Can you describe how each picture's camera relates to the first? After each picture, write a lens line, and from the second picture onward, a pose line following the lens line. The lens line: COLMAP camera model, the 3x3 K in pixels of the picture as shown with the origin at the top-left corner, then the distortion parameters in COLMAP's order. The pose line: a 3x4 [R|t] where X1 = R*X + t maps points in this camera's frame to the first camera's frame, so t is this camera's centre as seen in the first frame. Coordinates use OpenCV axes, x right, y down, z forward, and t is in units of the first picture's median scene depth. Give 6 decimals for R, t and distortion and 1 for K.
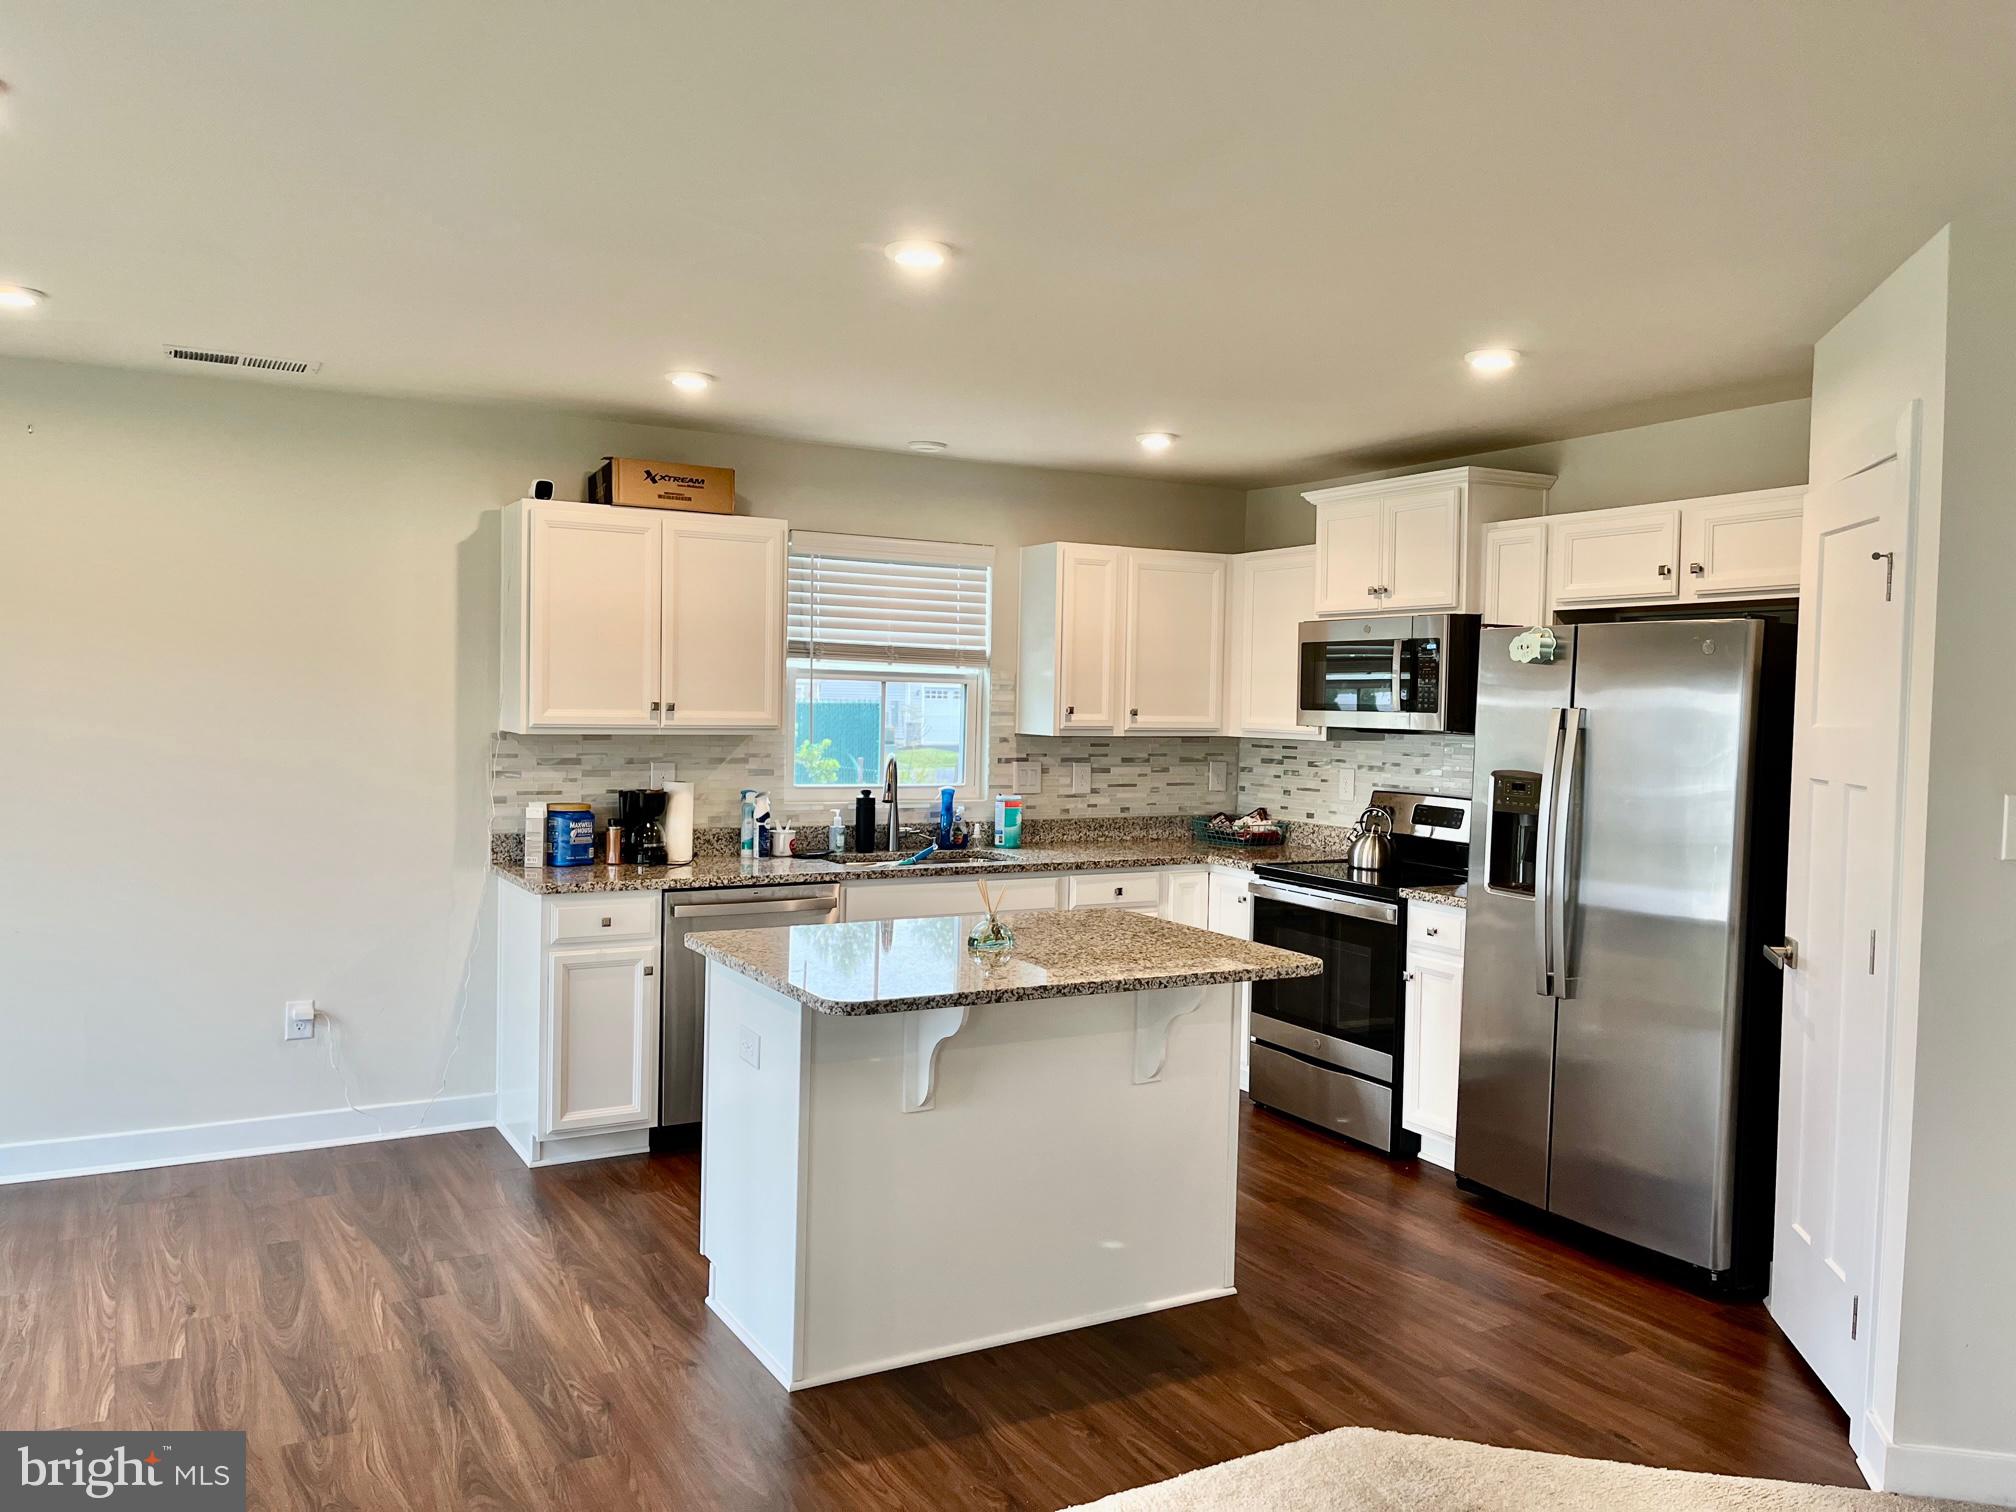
lens RADIAL K [[1510.5, 0, 1012.8], [0, 1510.5, 750.0], [0, 0, 1]] dist [0.070424, -0.112494]
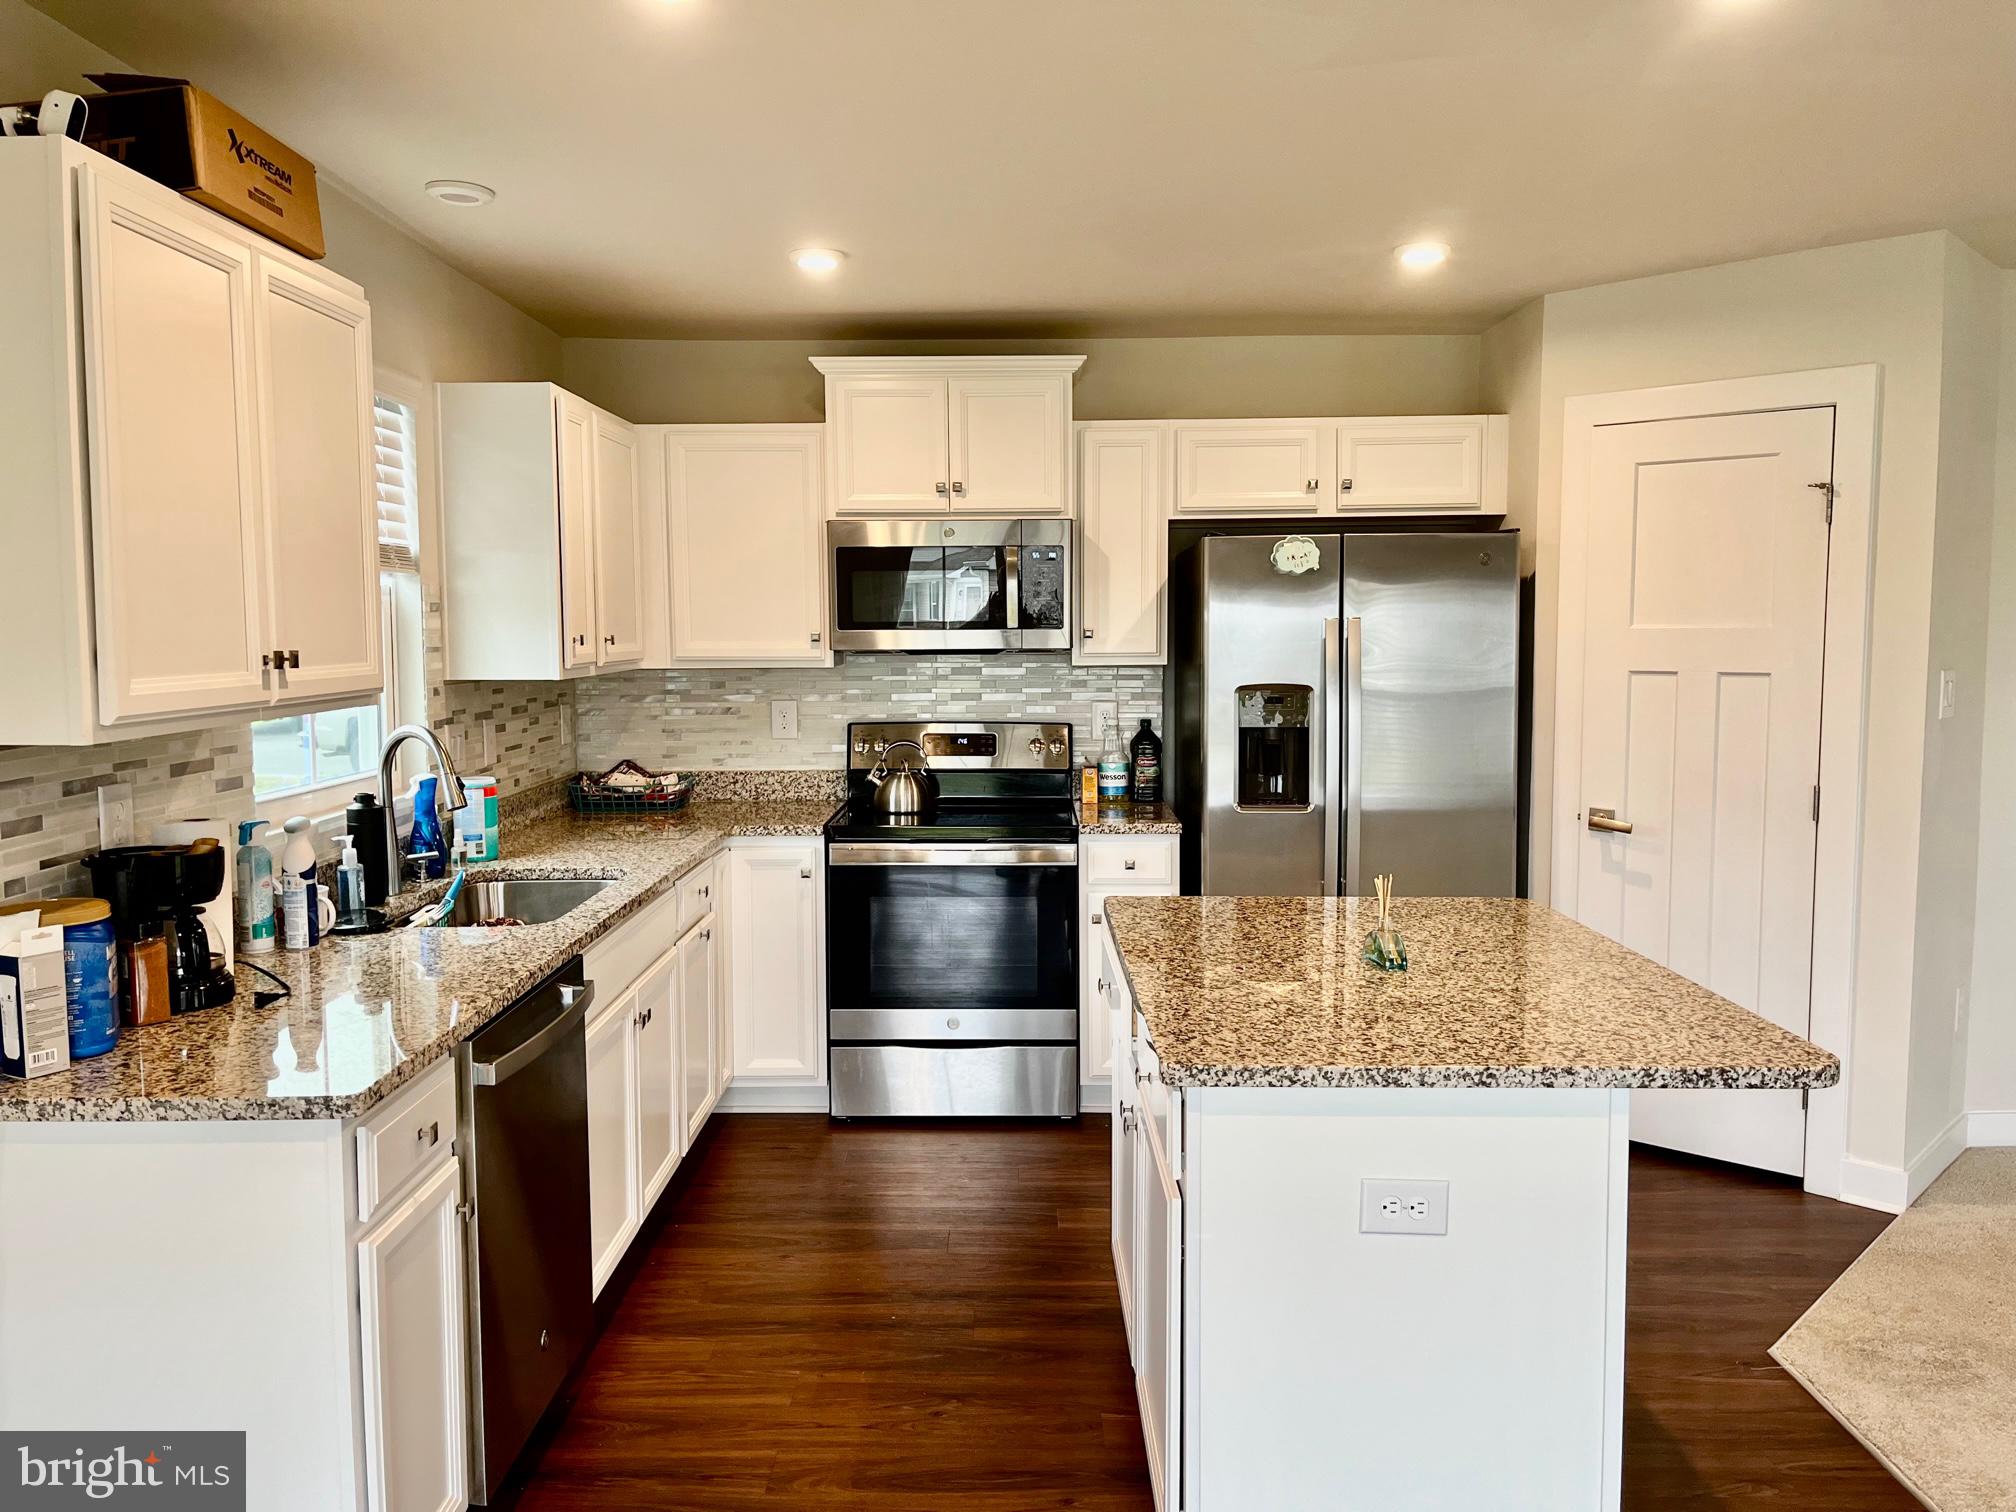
lens RADIAL K [[1510.5, 0, 1012.8], [0, 1510.5, 750.0], [0, 0, 1]] dist [0.070424, -0.112494]
pose [[0.506327, -0.097657, 0.856794, -0.484146], [0.048025, 0.995218, 0.085054, -0.028327], [-0.861003, -0.001917, 0.508596, 0.529729]]
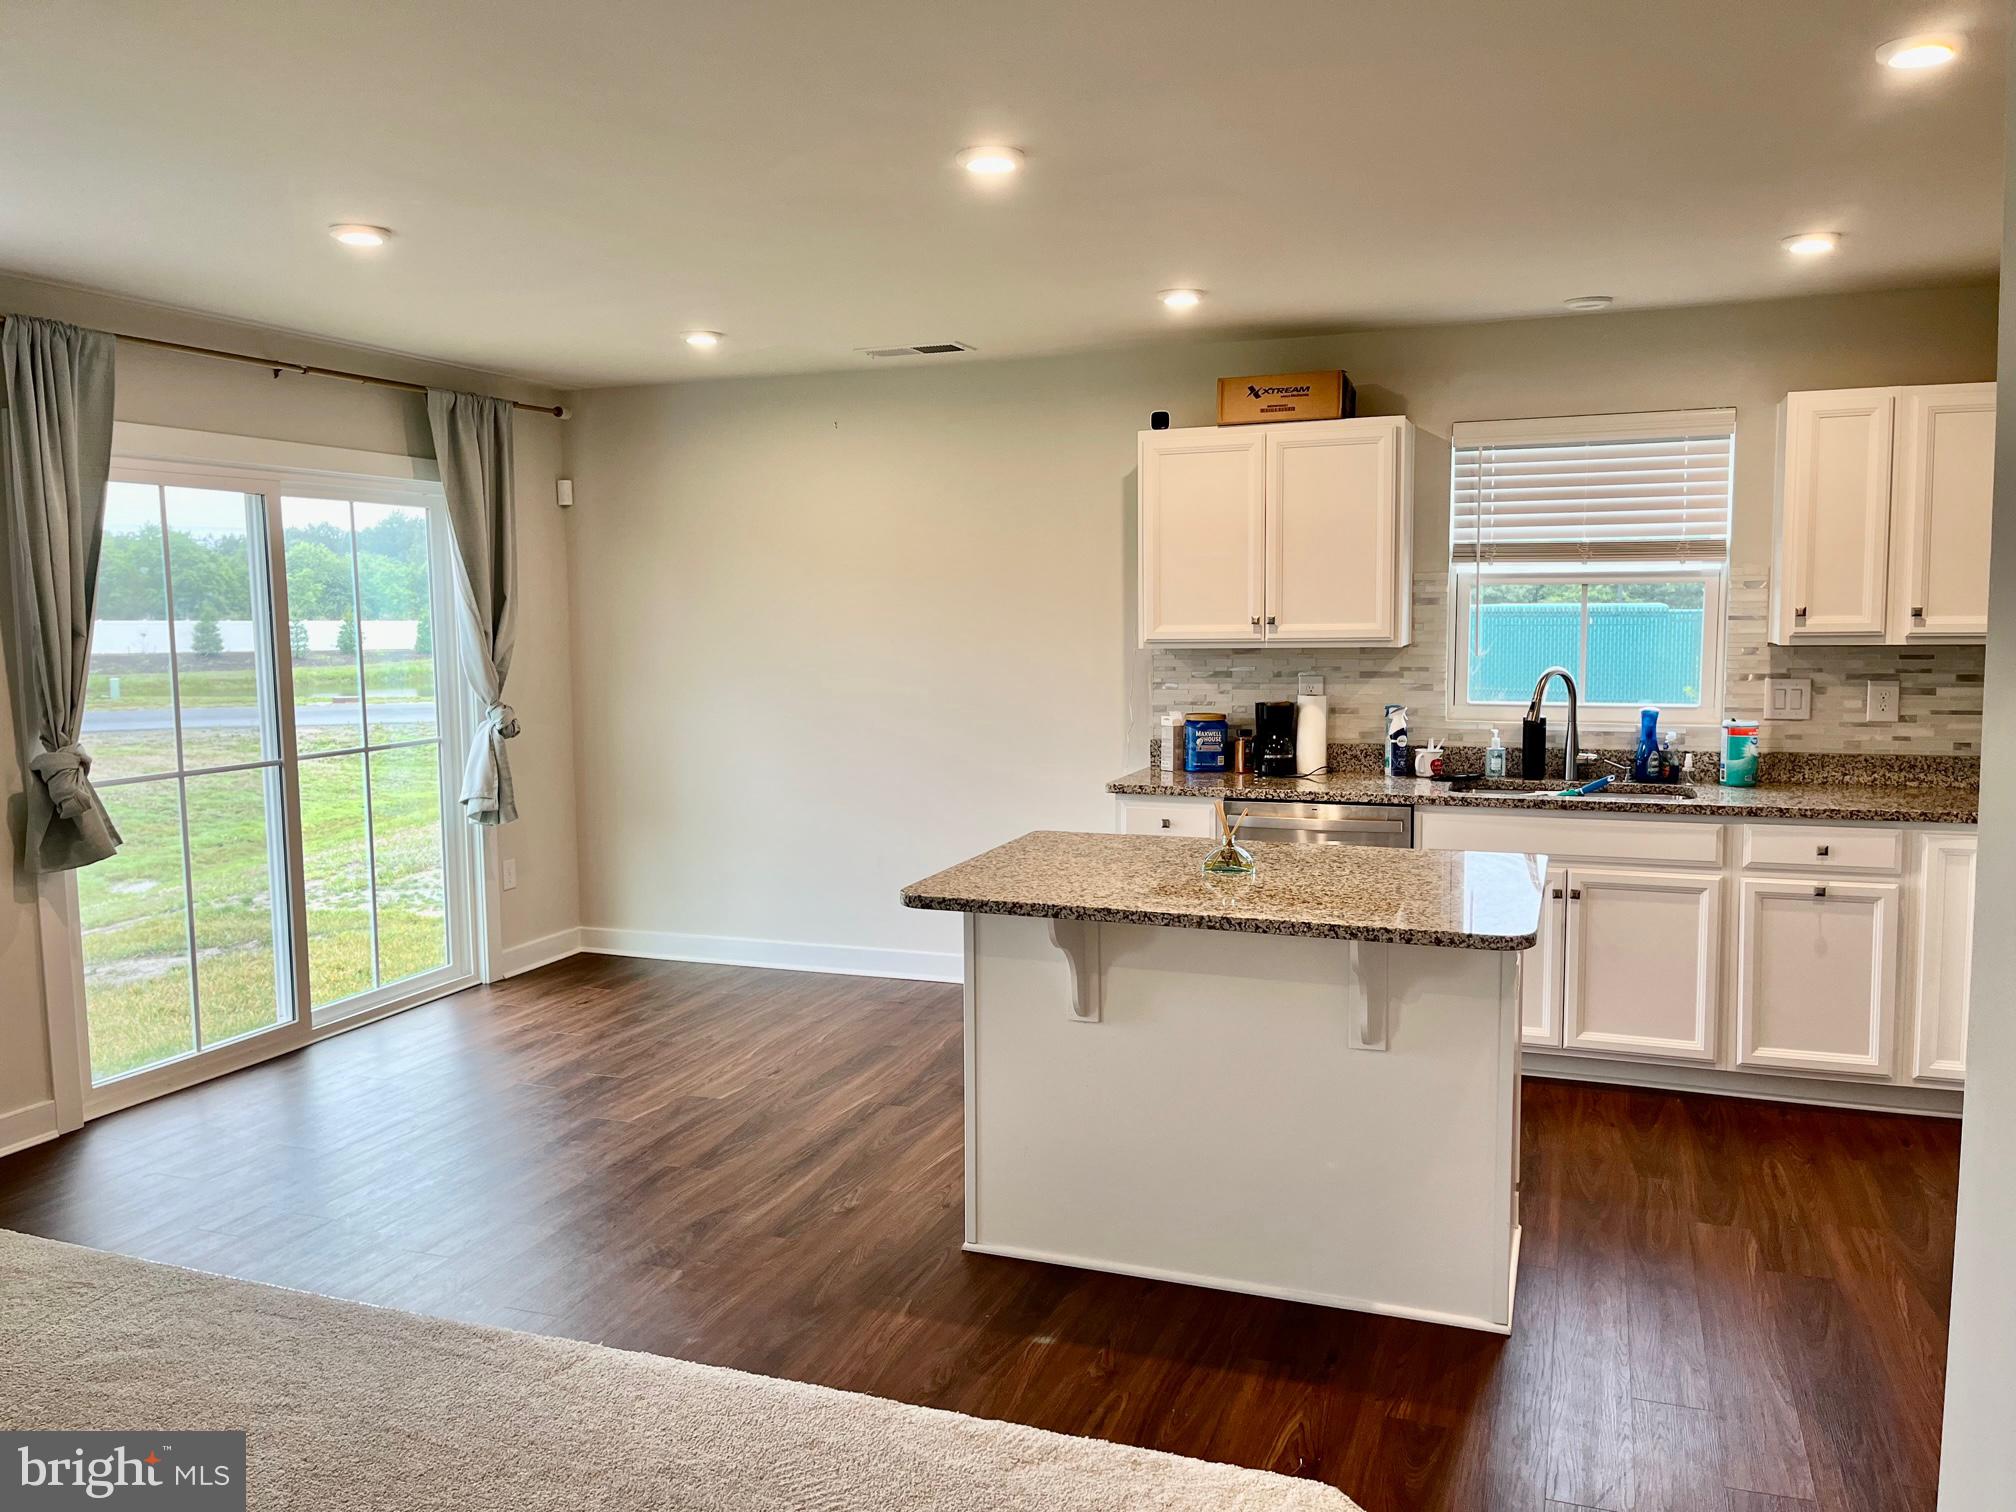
lens RADIAL K [[1510.5, 0, 1012.8], [0, 1510.5, 750.0], [0, 0, 1]] dist [0.070424, -0.112494]
pose [[0.630621, 0.044481, -0.774815, 0.421204], [-0.003502, 0.998509, 0.054472, 0.003345], [0.776083, -0.031638, 0.629836, 0.213772]]
